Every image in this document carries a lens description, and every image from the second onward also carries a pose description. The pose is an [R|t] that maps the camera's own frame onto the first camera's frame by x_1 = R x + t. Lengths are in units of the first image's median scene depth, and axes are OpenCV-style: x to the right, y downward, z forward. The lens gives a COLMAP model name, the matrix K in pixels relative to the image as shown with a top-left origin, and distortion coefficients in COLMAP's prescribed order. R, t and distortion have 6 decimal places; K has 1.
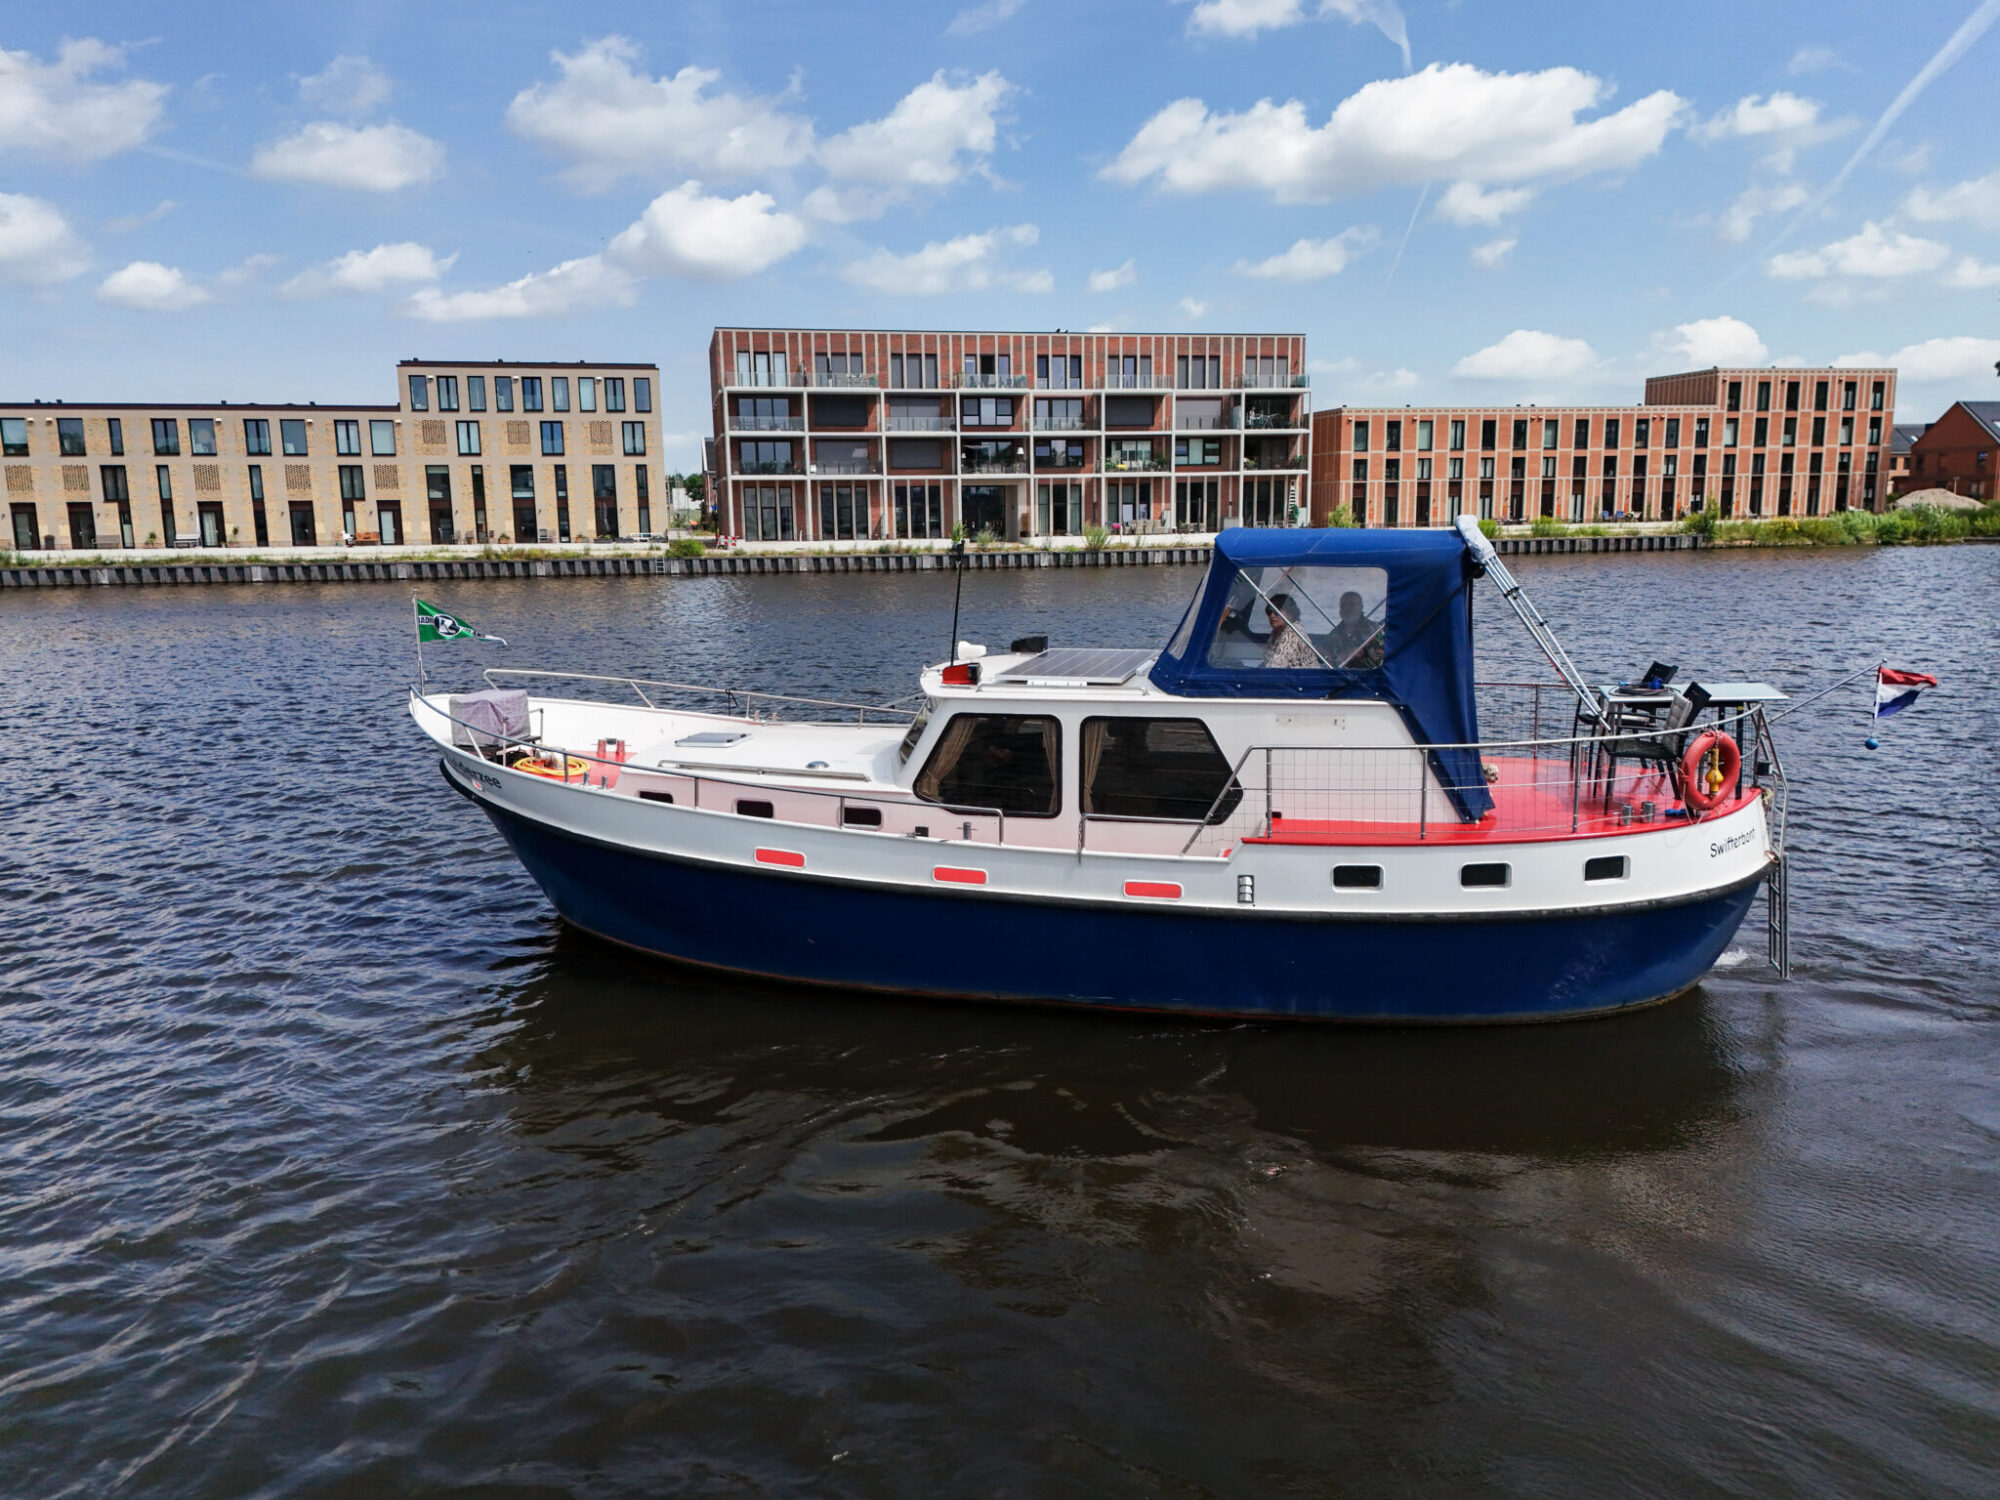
lens RADIAL K [[1454.1, 0, 992.2], [0, 1454.1, 757.4], [0, 0, 1]] dist [0.093059, -0.098081]
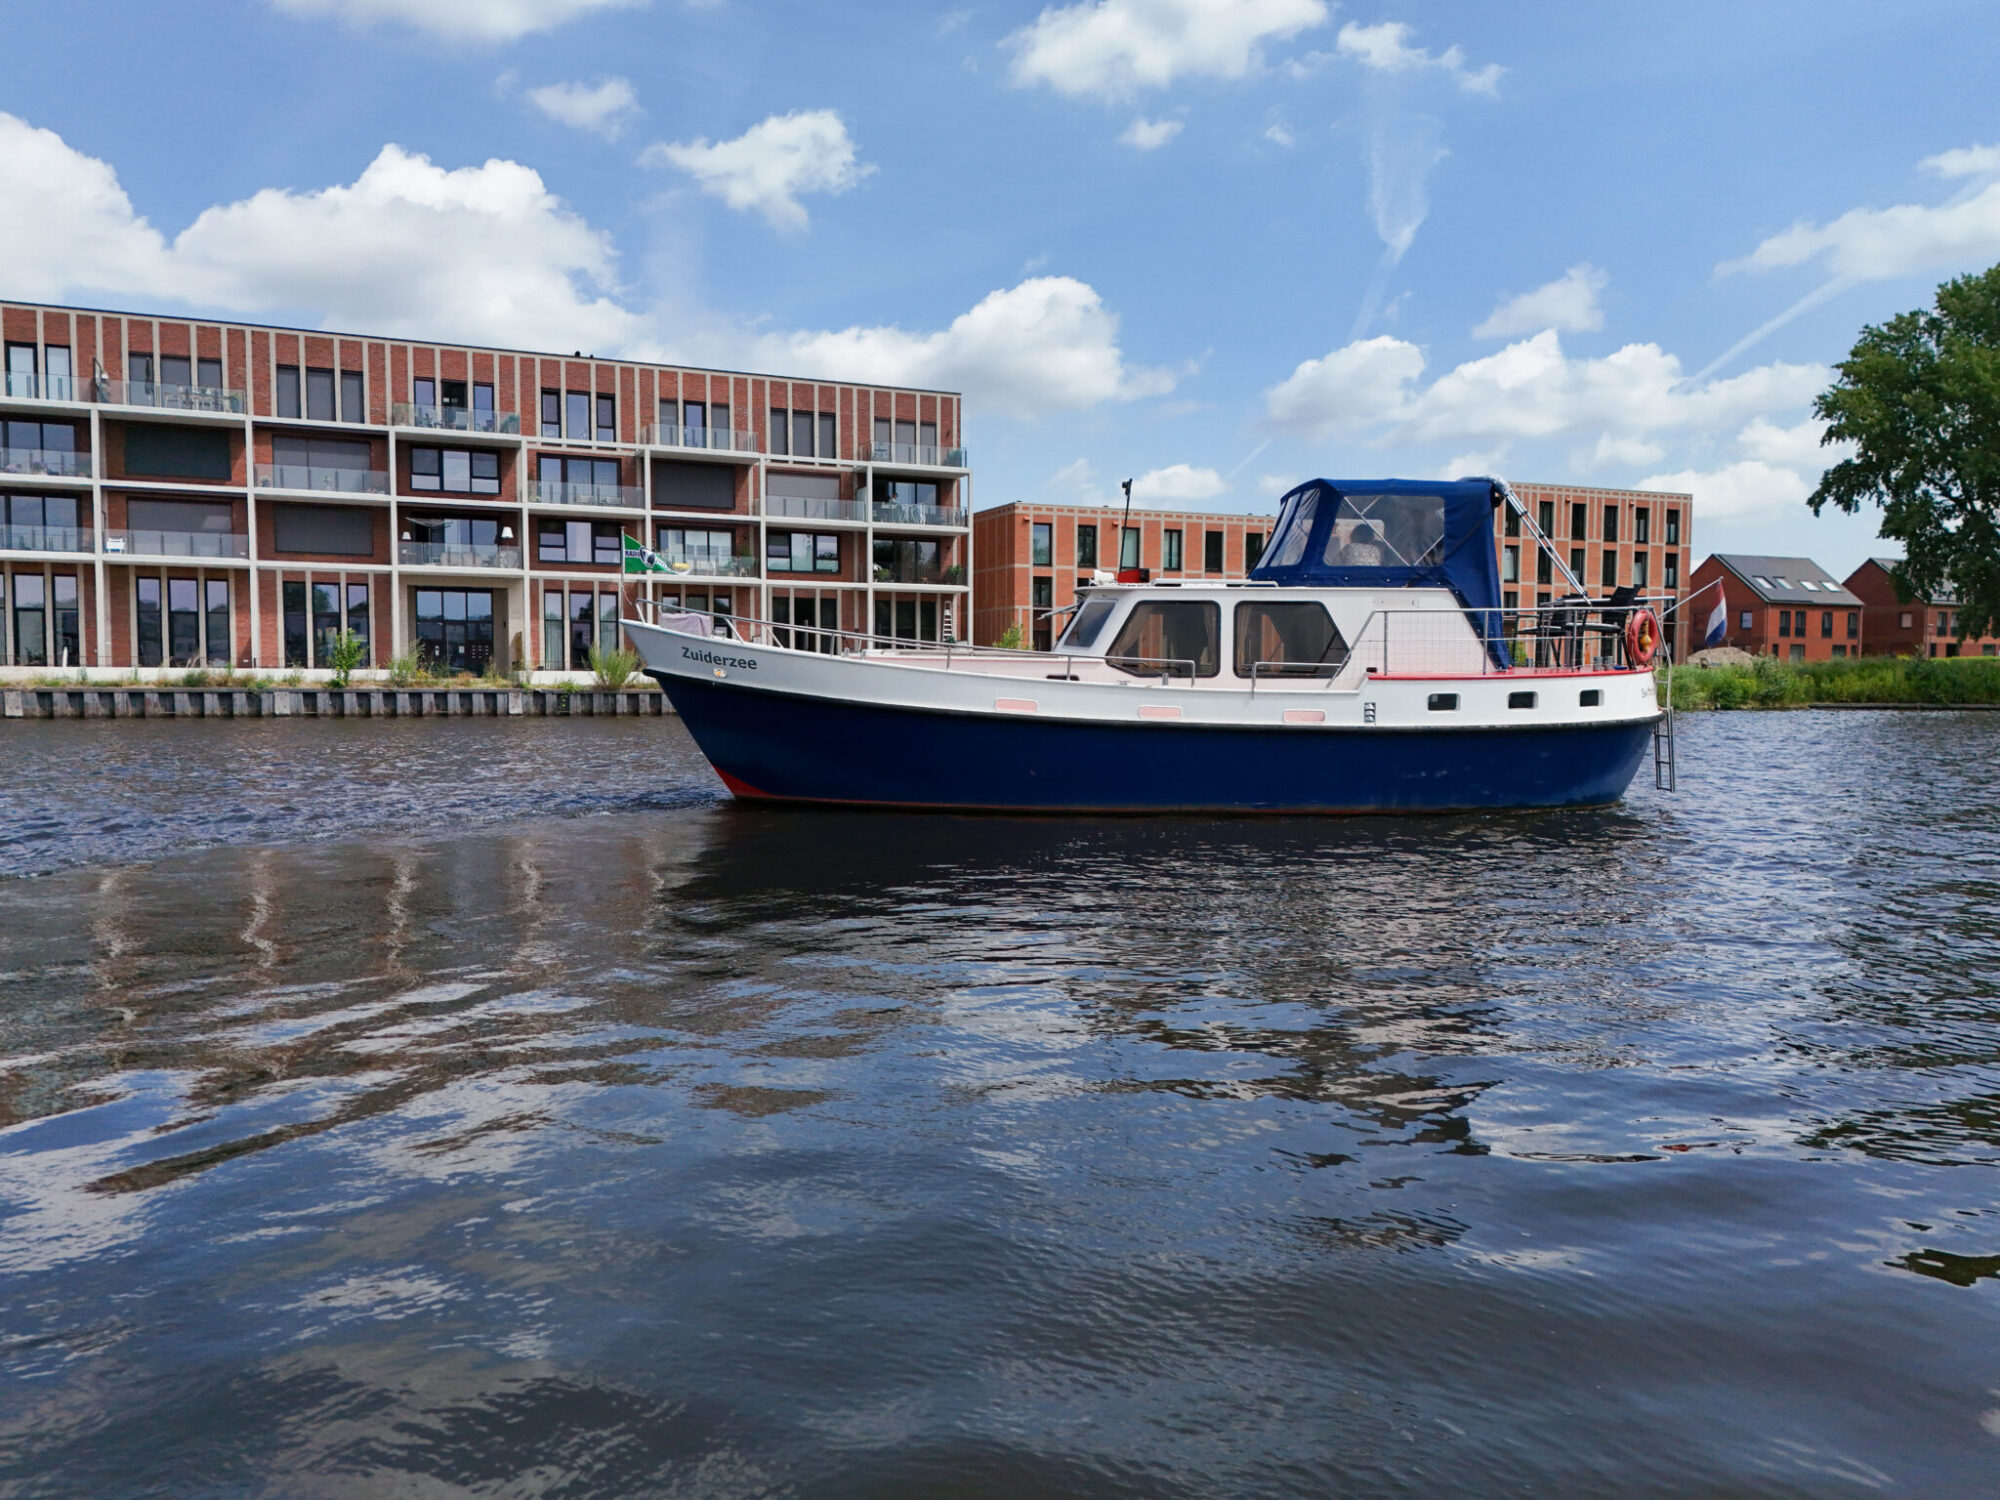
lens RADIAL K [[1474.7, 0, 999.8], [0, 1474.7, 755.6], [0, 0, 1]] dist [0.077677, -0.071647]
pose [[0.978927, 0.007541, 0.204071, 0.097942], [0.017300, 0.992663, -0.119671, -0.039035], [-0.203476, 0.120680, 0.971614, 0.369177]]
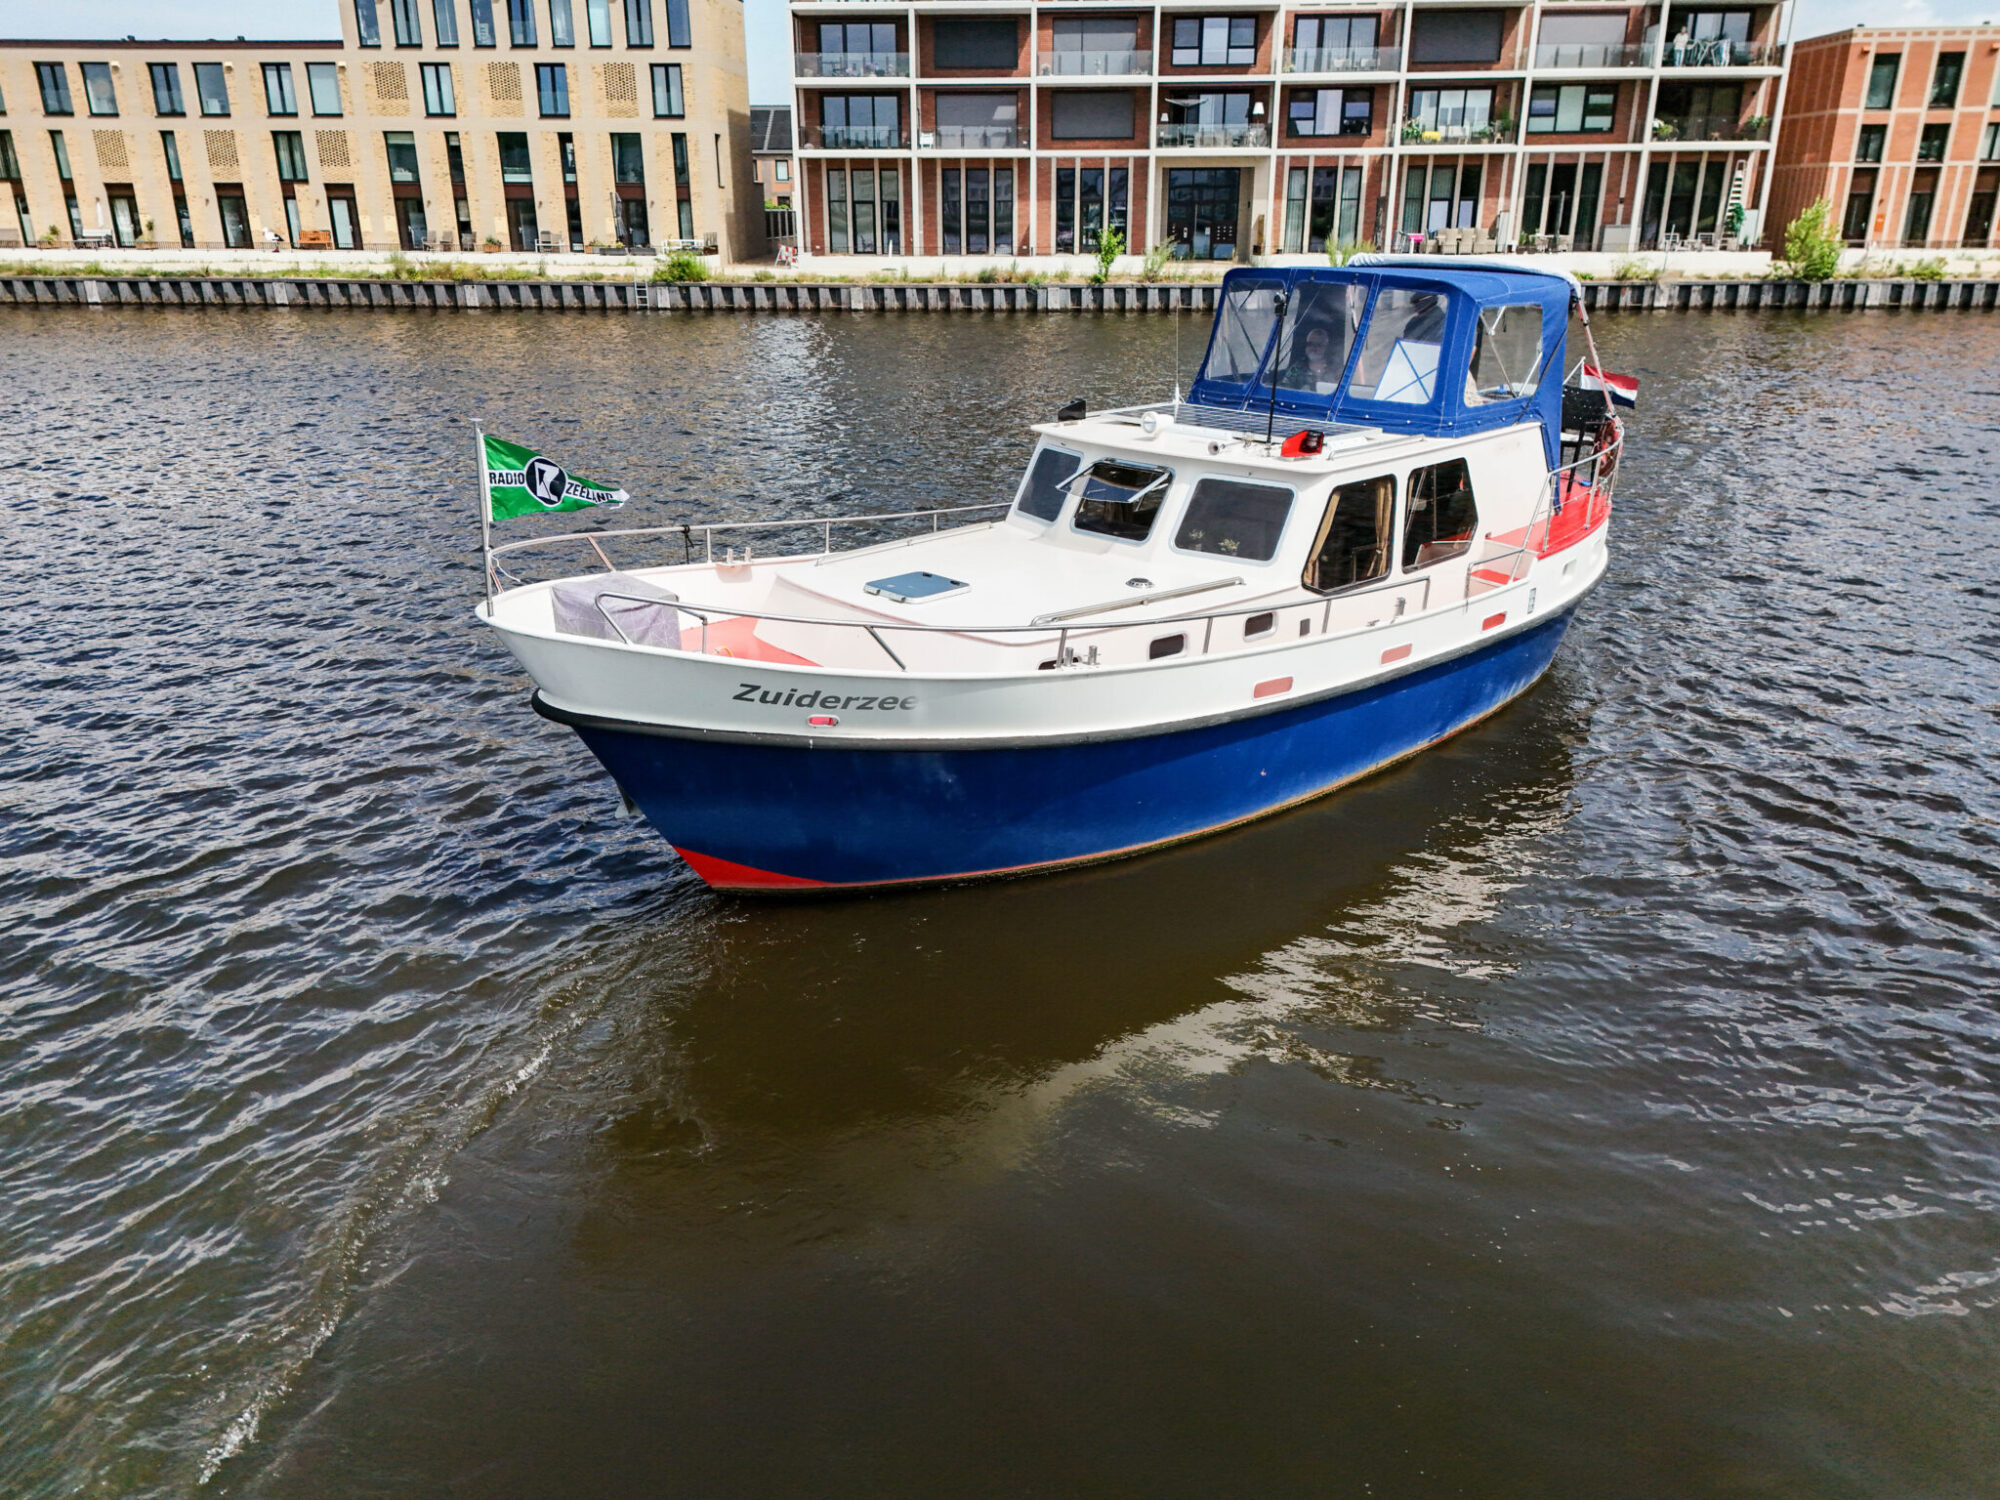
lens RADIAL K [[1474.7, 0, 999.8], [0, 1474.7, 755.6], [0, 0, 1]] dist [0.077677, -0.071647]
pose [[0.963351, 0.105098, -0.246798, 0.101013], [-0.057064, 0.979285, 0.194281, -0.060876], [0.262104, -0.173078, 0.949392, 0.336102]]
